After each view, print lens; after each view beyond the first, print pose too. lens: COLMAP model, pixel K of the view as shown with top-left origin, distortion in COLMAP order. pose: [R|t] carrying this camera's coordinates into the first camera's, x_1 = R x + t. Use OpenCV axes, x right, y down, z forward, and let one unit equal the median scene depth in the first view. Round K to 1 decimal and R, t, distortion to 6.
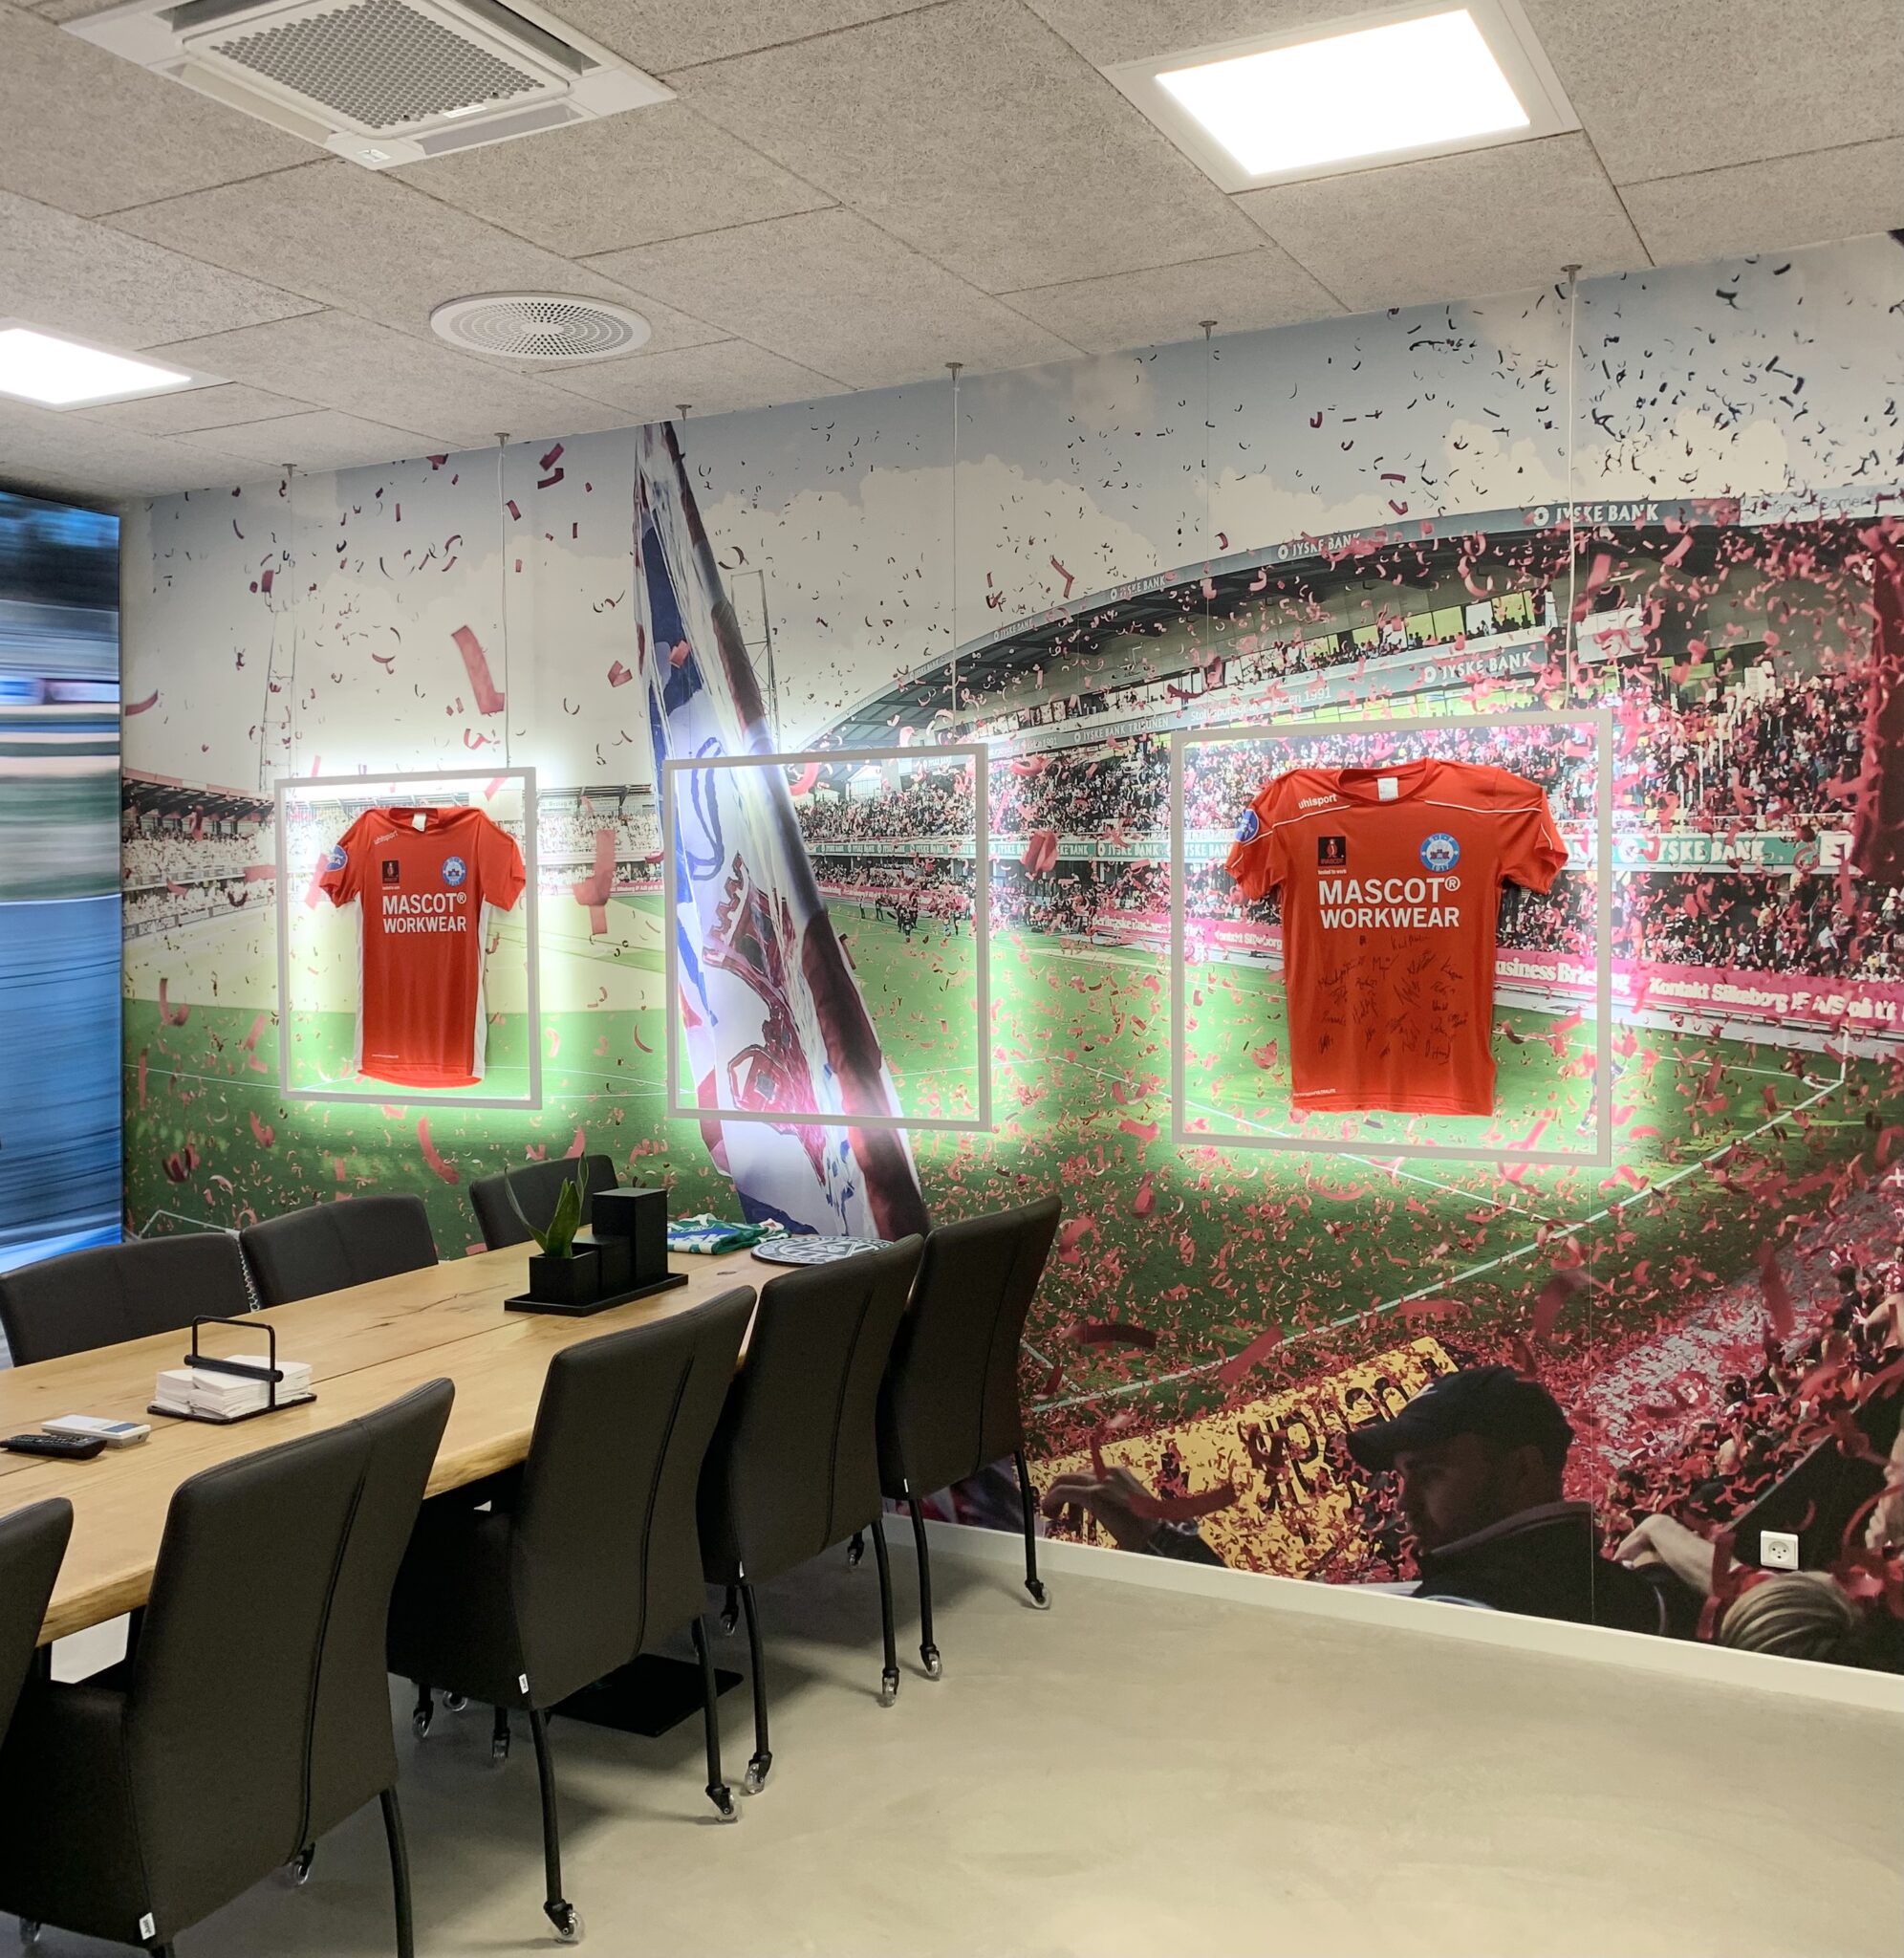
lens RADIAL K [[1953.4, 0, 949.3], [0, 1953.4, 988.2], [0, 0, 1]] dist [-0.016681, 0.000000]
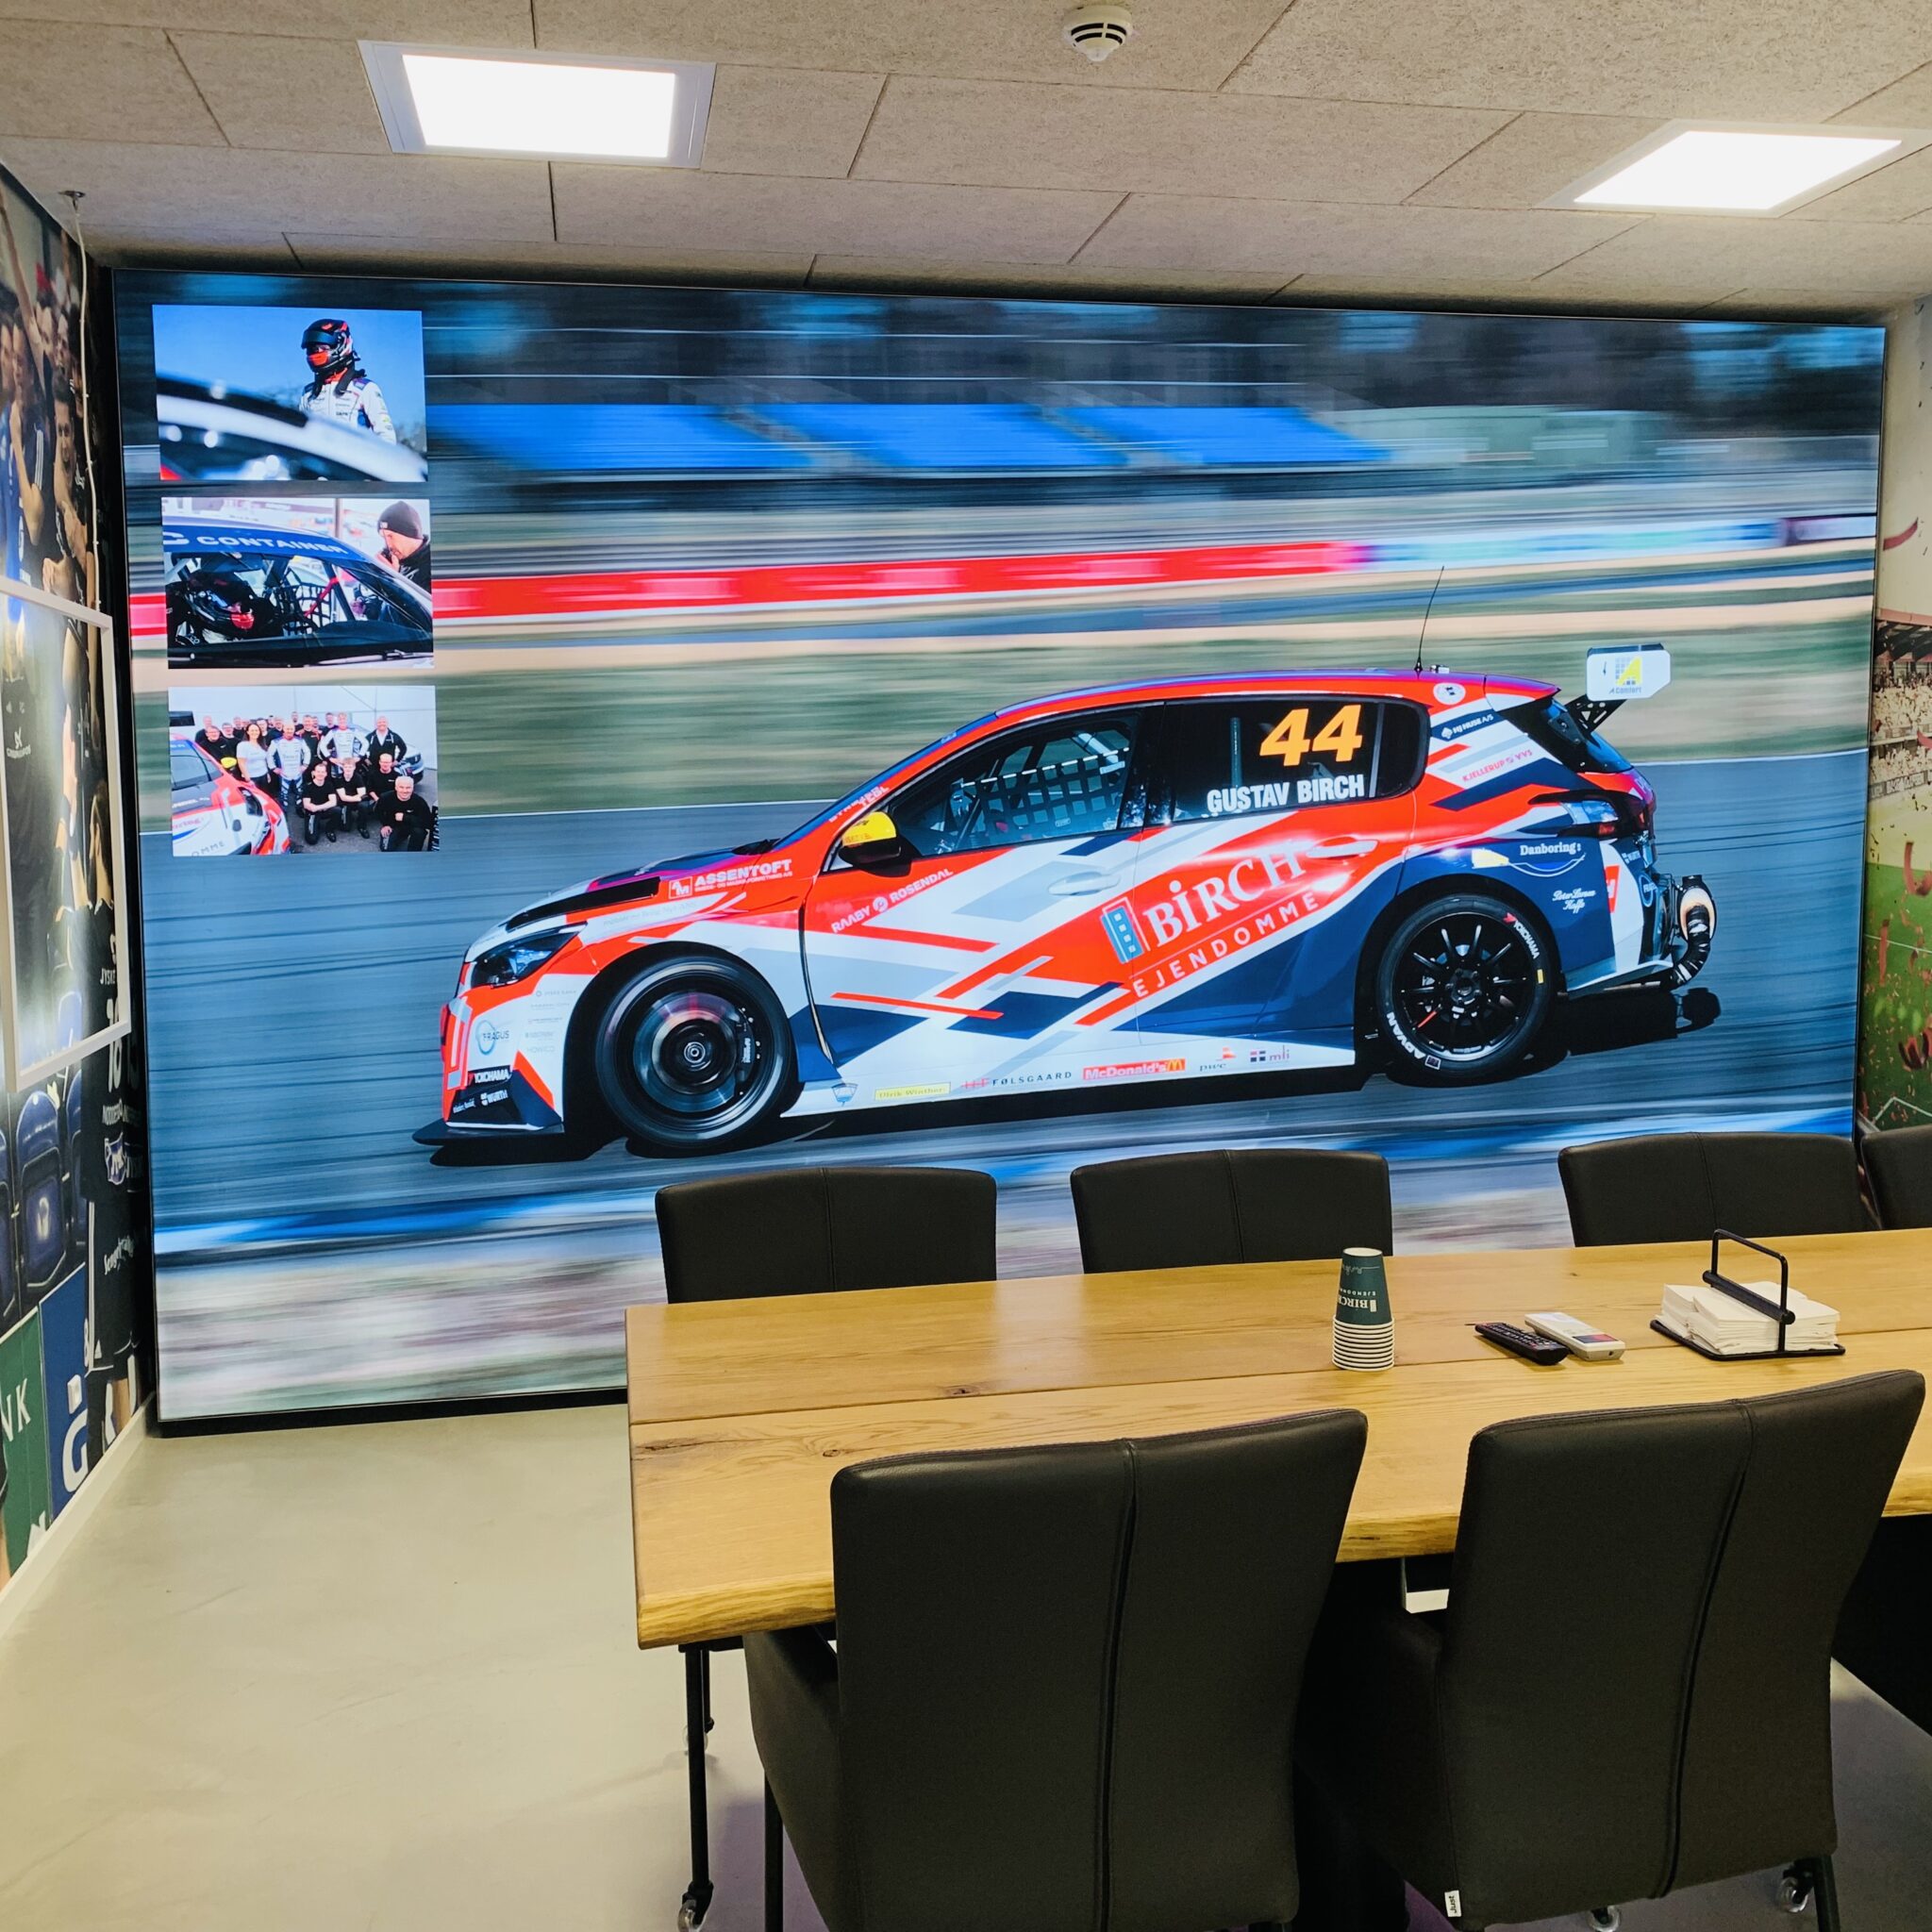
lens RADIAL K [[1962.1, 0, 969.6], [0, 1962.1, 961.6], [0, 0, 1]] dist [0.007716, 0.000000]
pose [[0.615178, 0.068655, -0.785393, 0.046818], [-0.023638, 0.997359, 0.068669, -0.002120], [0.788034, -0.023678, 0.615176, 0.099694]]
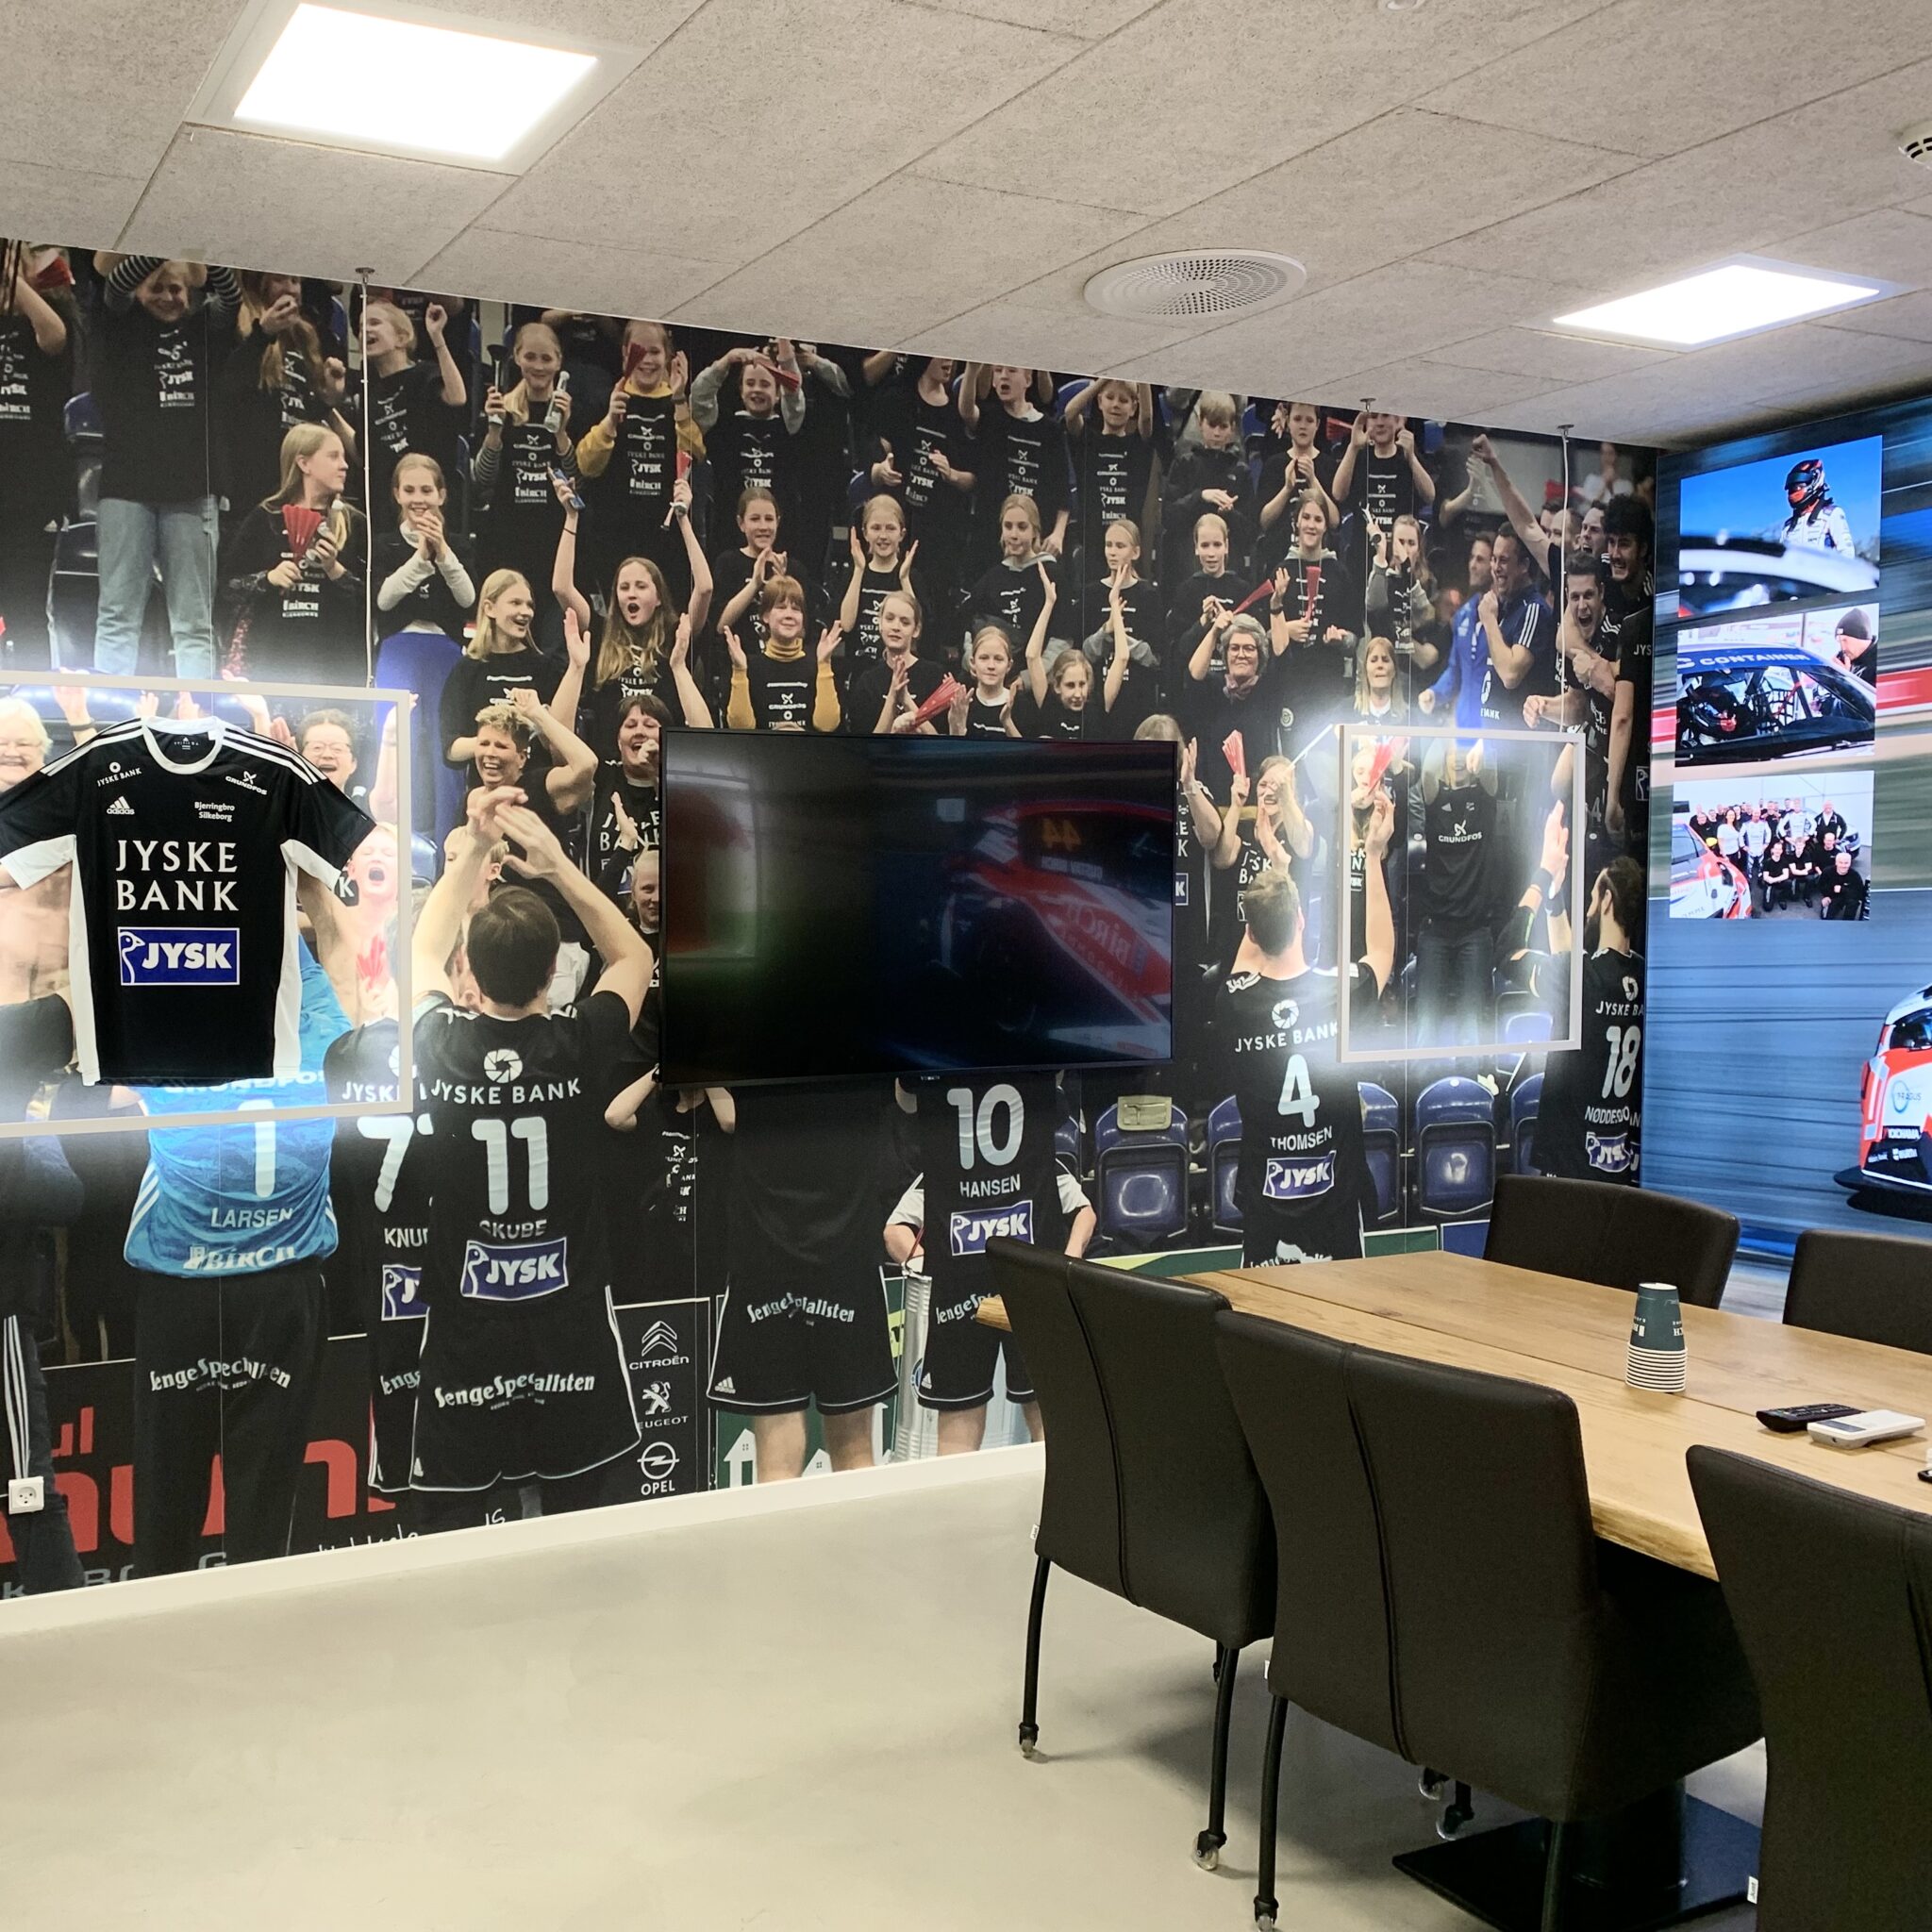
lens RADIAL K [[2359.9, 0, 962.6], [0, 2359.9, 955.2], [0, 0, 1]] dist [0.046648, 0.000000]
pose [[-0.585204, 0.036352, -0.810071, 0.153125], [-0.026098, 0.997633, 0.063621, -0.010609], [0.810466, 0.058372, -0.582870, 0.296072]]
